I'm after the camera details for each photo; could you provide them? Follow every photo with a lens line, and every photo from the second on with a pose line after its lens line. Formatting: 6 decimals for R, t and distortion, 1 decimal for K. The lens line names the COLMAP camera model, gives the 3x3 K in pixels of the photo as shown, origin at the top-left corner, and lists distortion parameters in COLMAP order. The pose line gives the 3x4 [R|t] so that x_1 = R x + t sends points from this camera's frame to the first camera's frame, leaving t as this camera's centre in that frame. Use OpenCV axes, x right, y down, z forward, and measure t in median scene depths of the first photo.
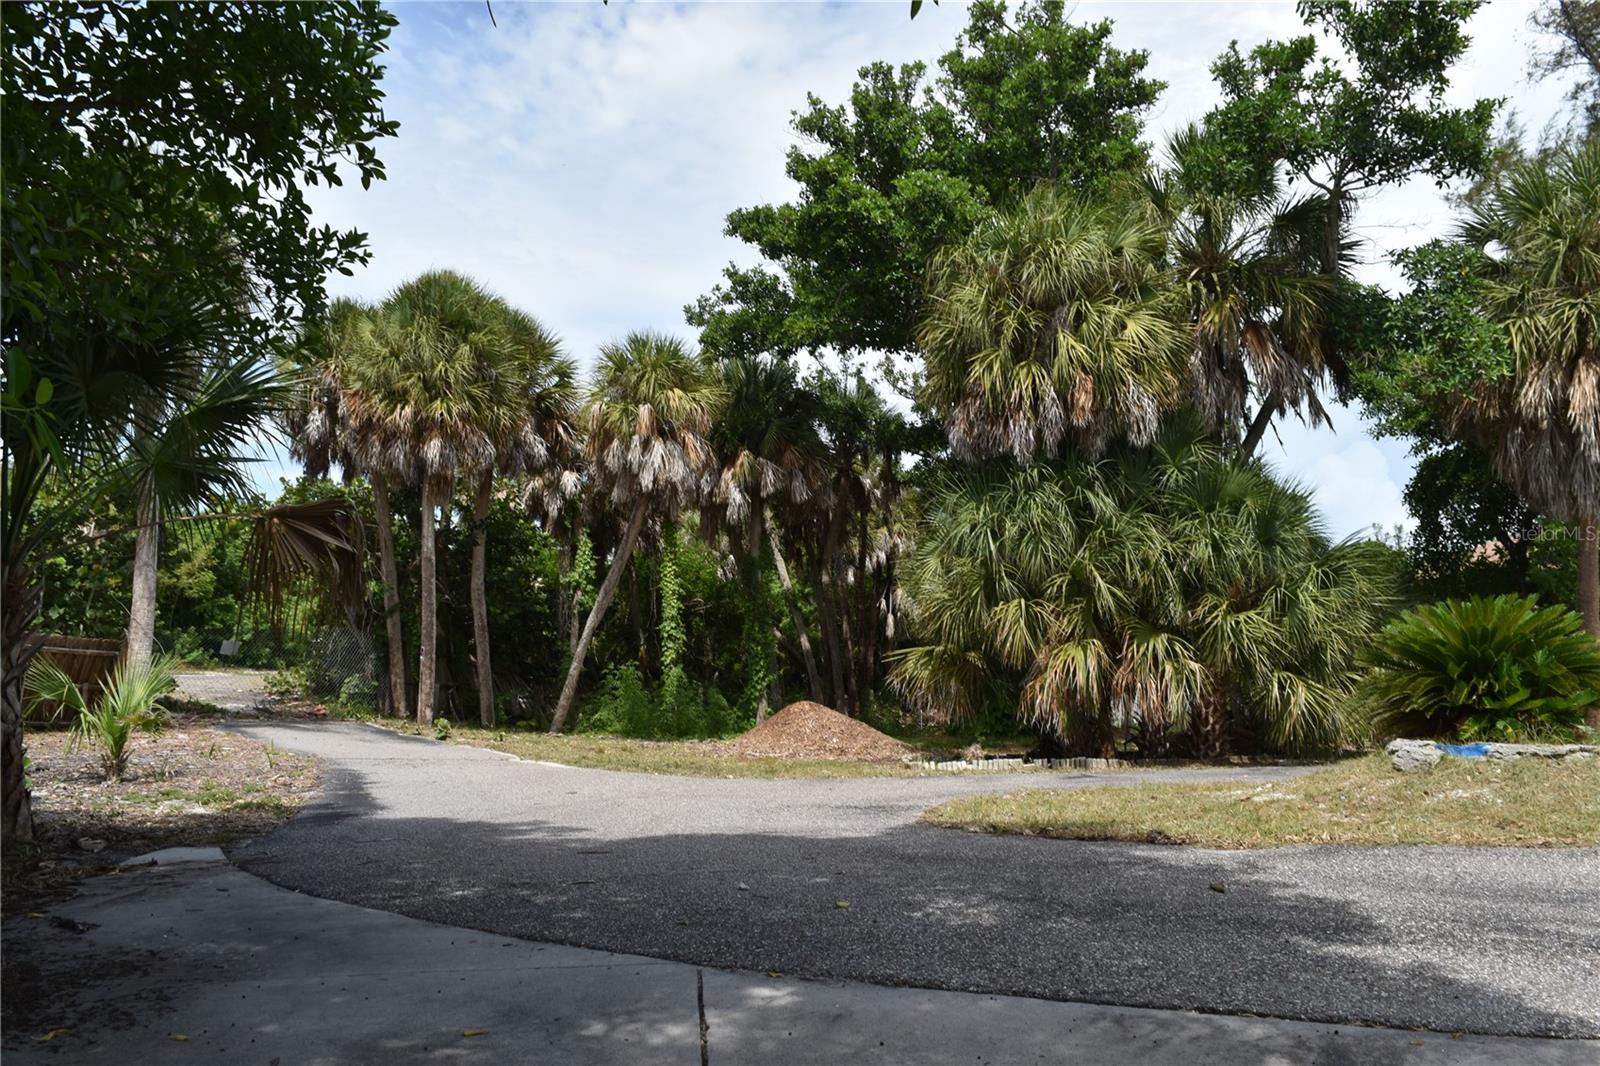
lens RADIAL K [[1243.0, 0, 810.8], [0, 1243.0, 532.6], [0, 0, 1]] dist [-0.019319, 0.009509]
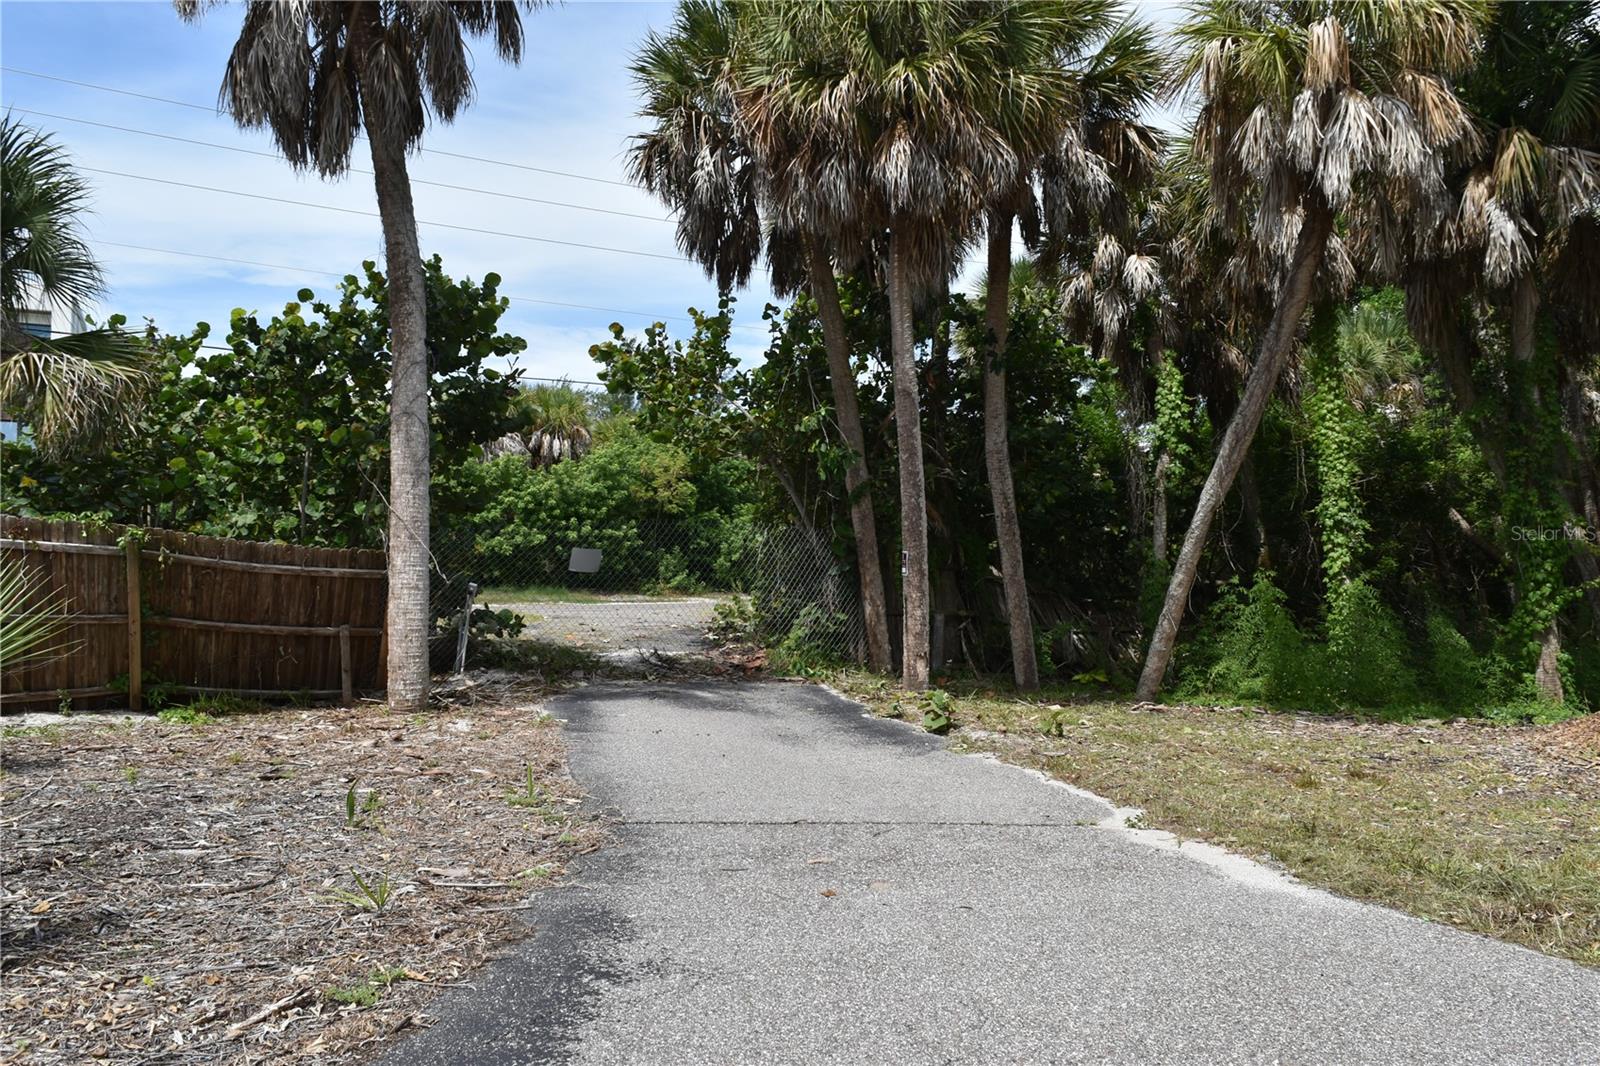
lens RADIAL K [[1243.0, 0, 805.4], [0, 1243.0, 532.0], [0, 0, 1]] dist [-0.019319, 0.009509]
pose [[0.914093, -0.036038, -0.403901, -0.115877], [0.061962, 0.996759, 0.051295, 0.047212], [0.400743, -0.071915, 0.913363, 0.427104]]
